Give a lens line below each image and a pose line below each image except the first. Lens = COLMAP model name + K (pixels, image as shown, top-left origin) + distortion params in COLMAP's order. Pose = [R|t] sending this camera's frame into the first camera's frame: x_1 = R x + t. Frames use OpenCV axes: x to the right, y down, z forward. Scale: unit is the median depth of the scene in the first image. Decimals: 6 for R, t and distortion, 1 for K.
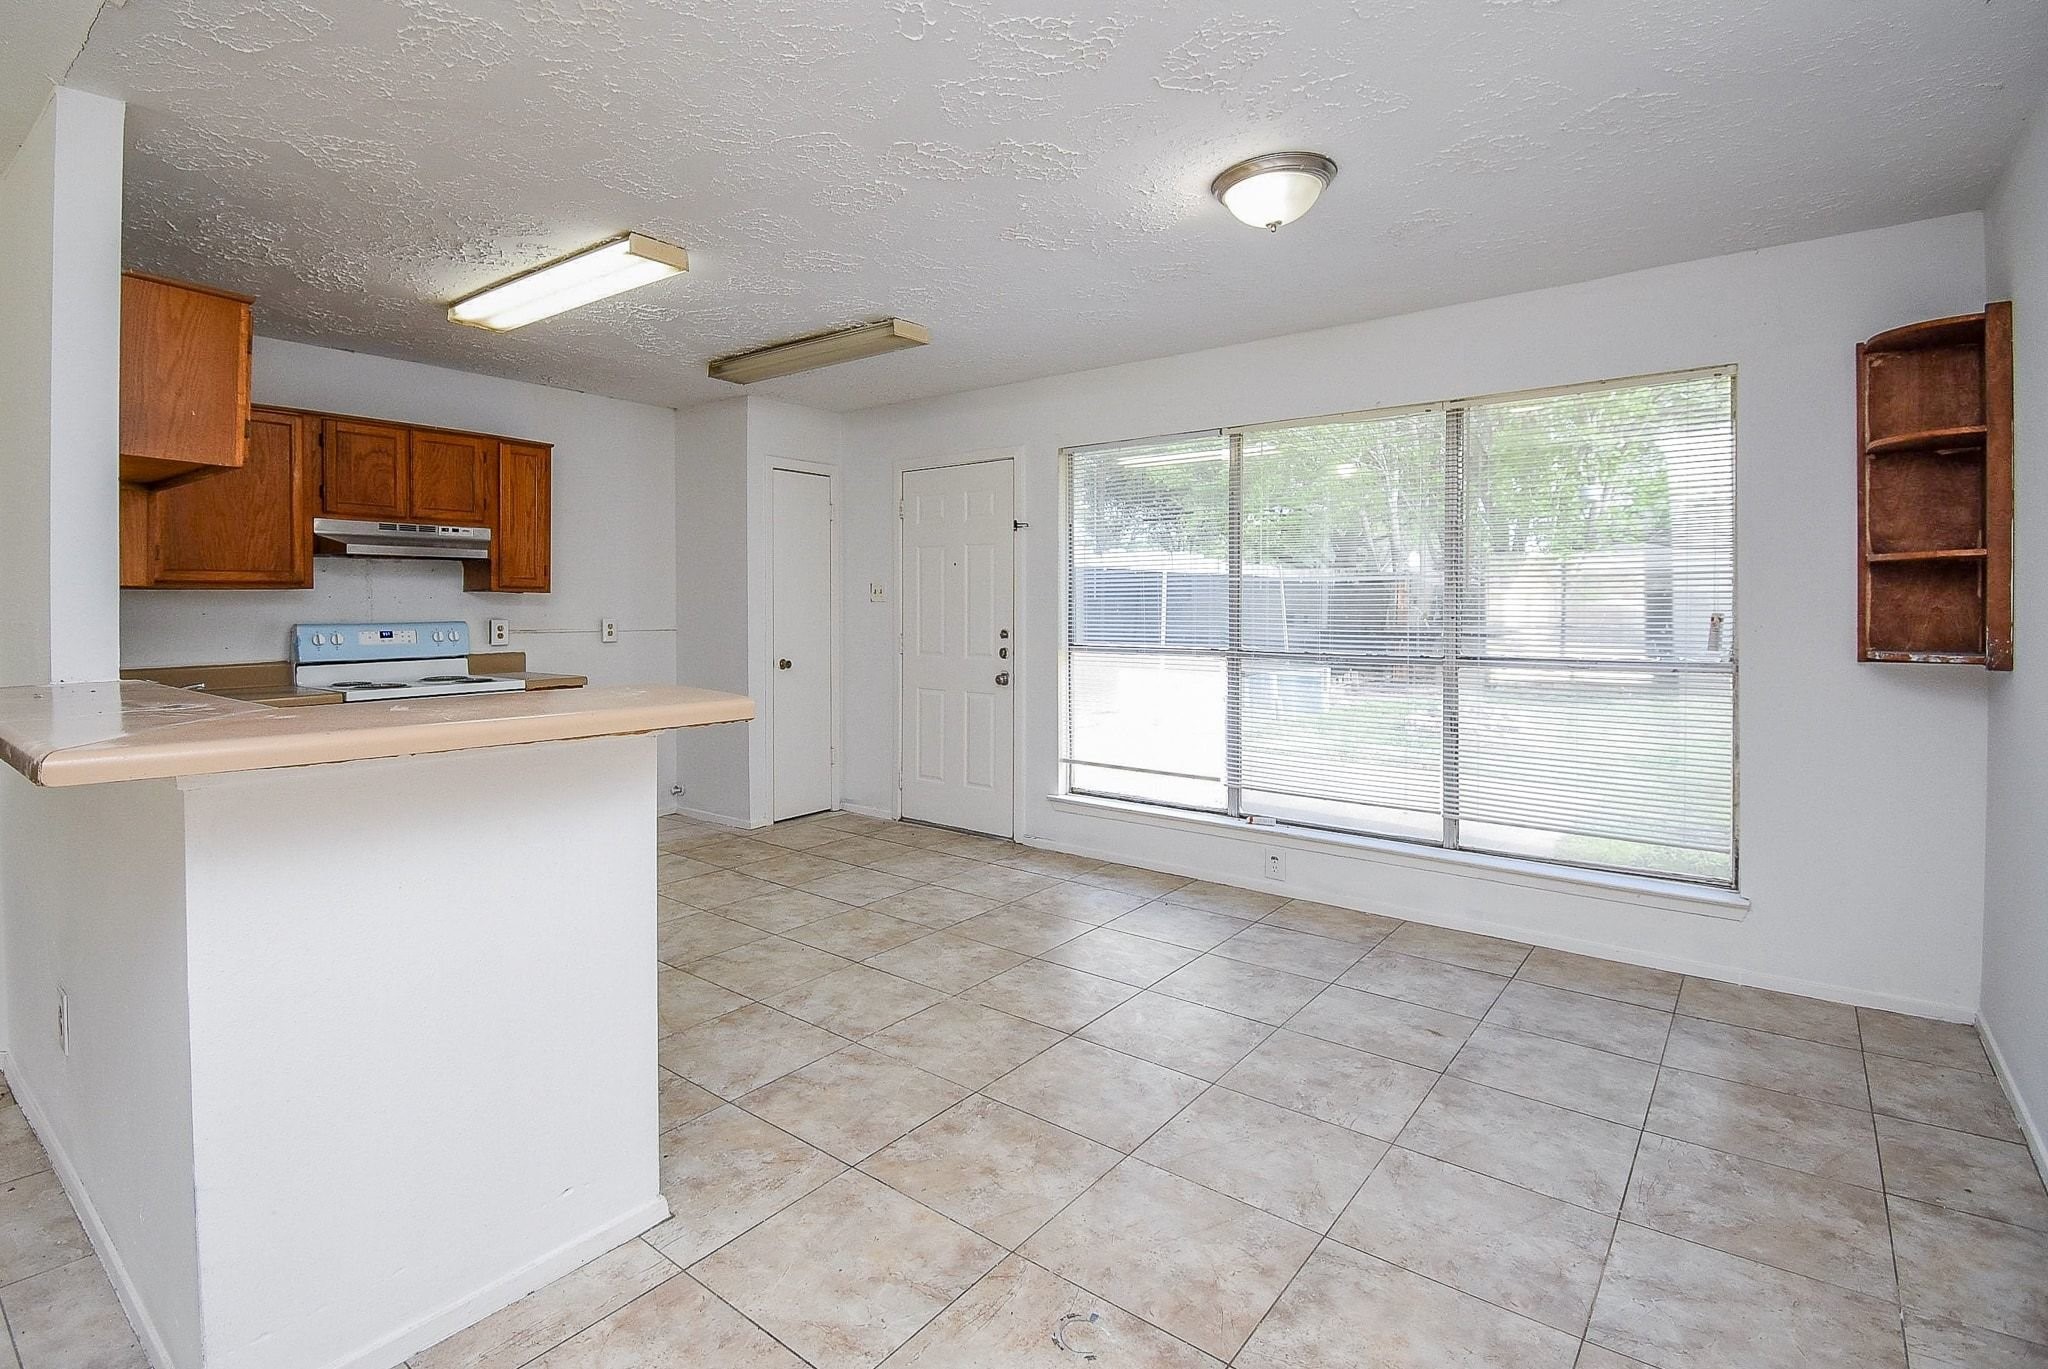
lens RADIAL K [[983.2, 0, 977.1], [0, 983.2, 609.5], [0, 0, 1]] dist [0.020569, -0.027187]
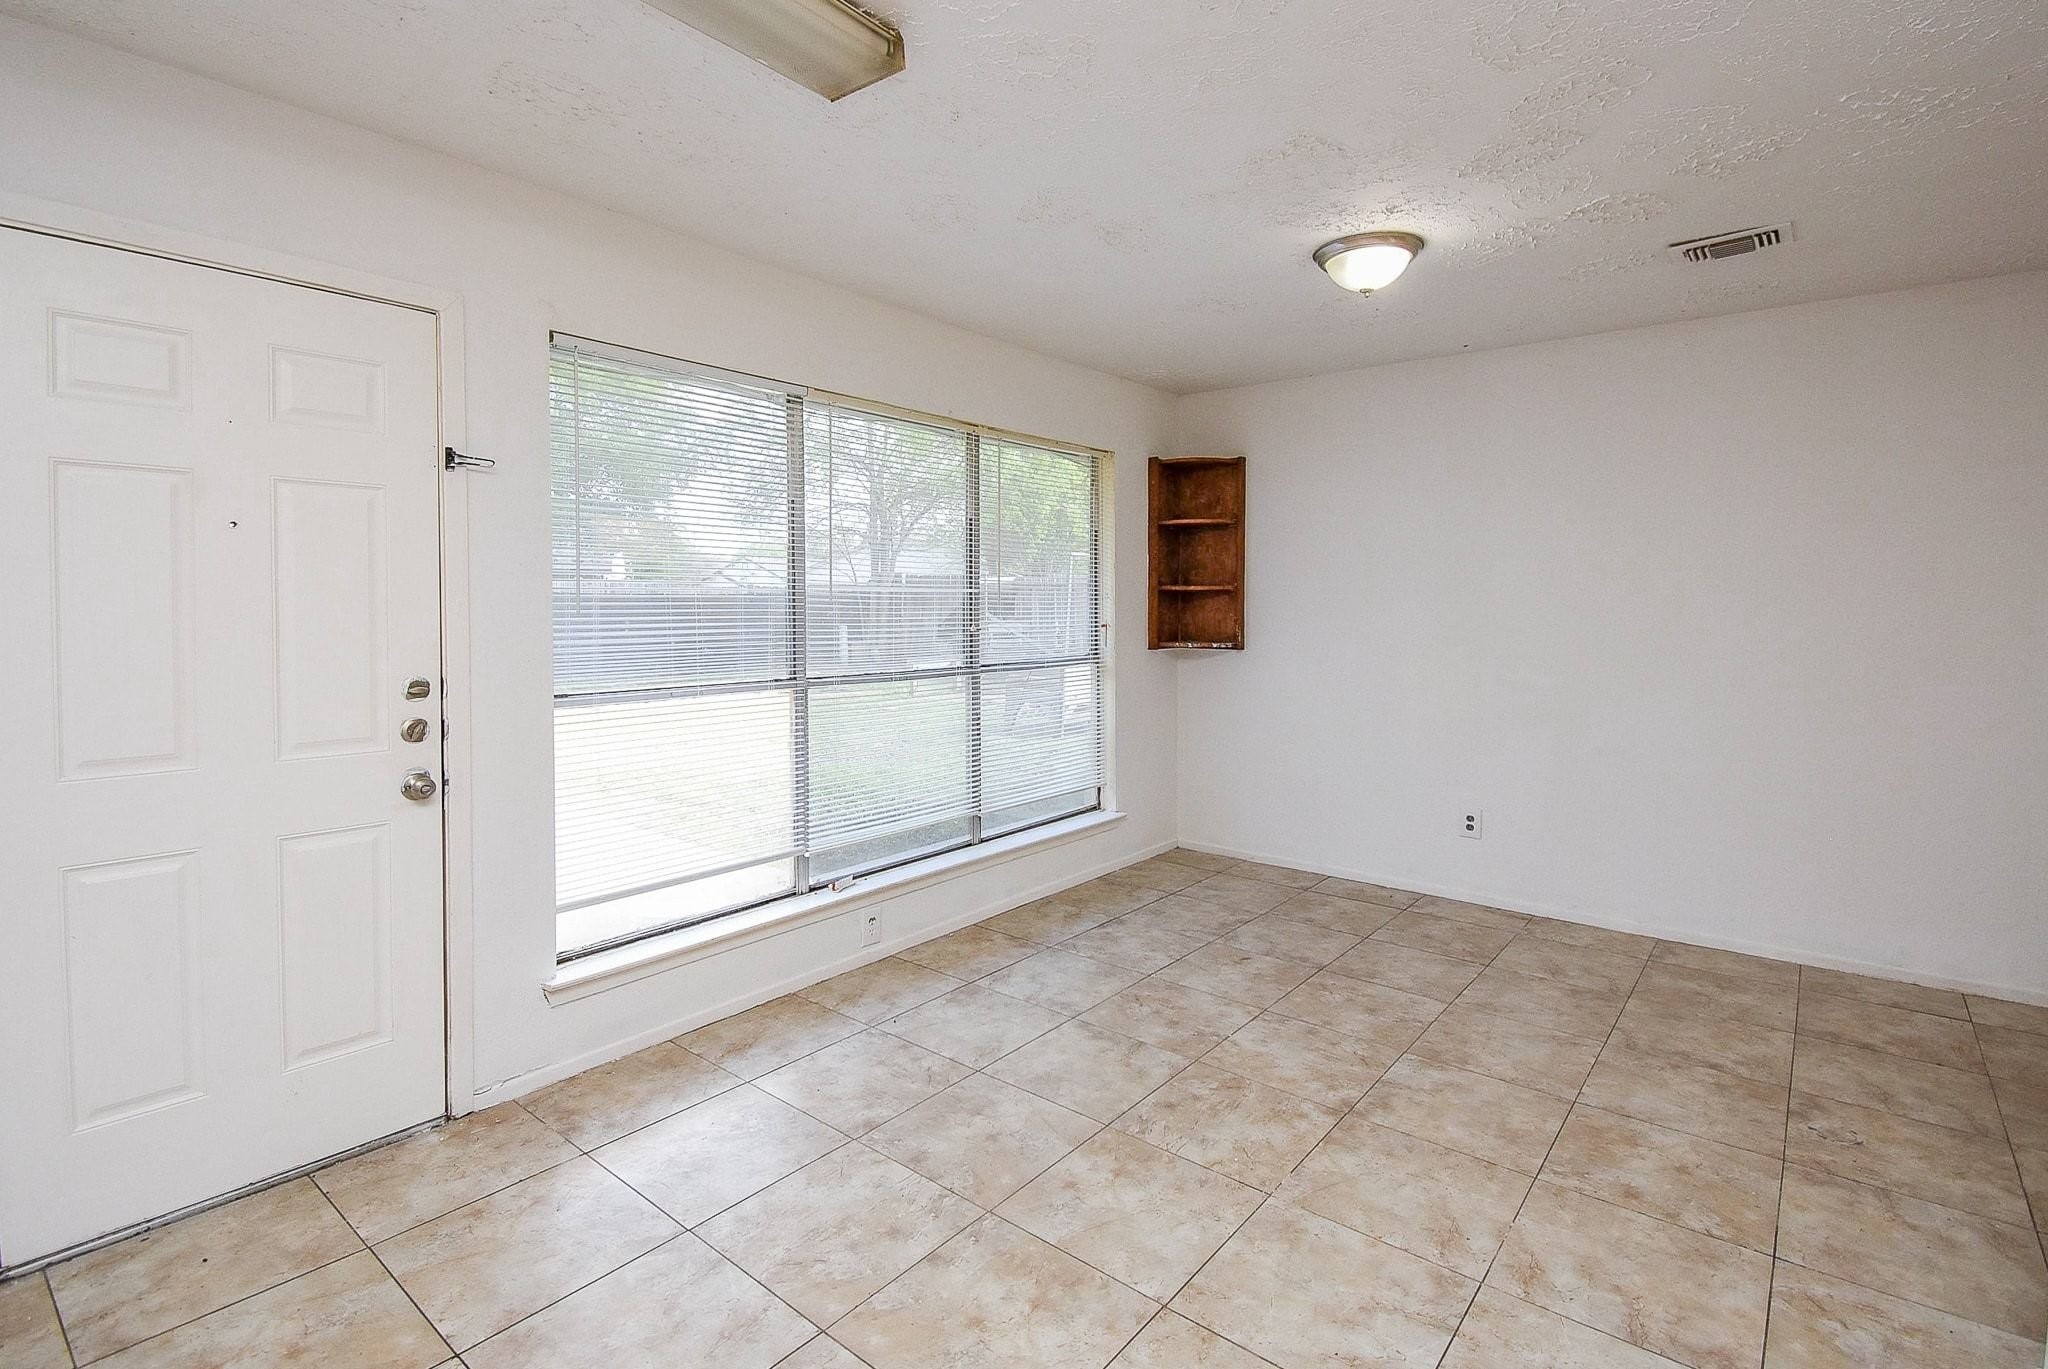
lens RADIAL K [[961.3, 0, 1017.7], [0, 961.3, 636.5], [0, 0, 1]] dist [0.024110, -0.022940]
pose [[0.010064, -0.035784, 0.999309, -0.573399], [0.003361, 0.999355, 0.035752, -0.020469], [-0.999944, 0.002999, 0.010177, 0.972370]]
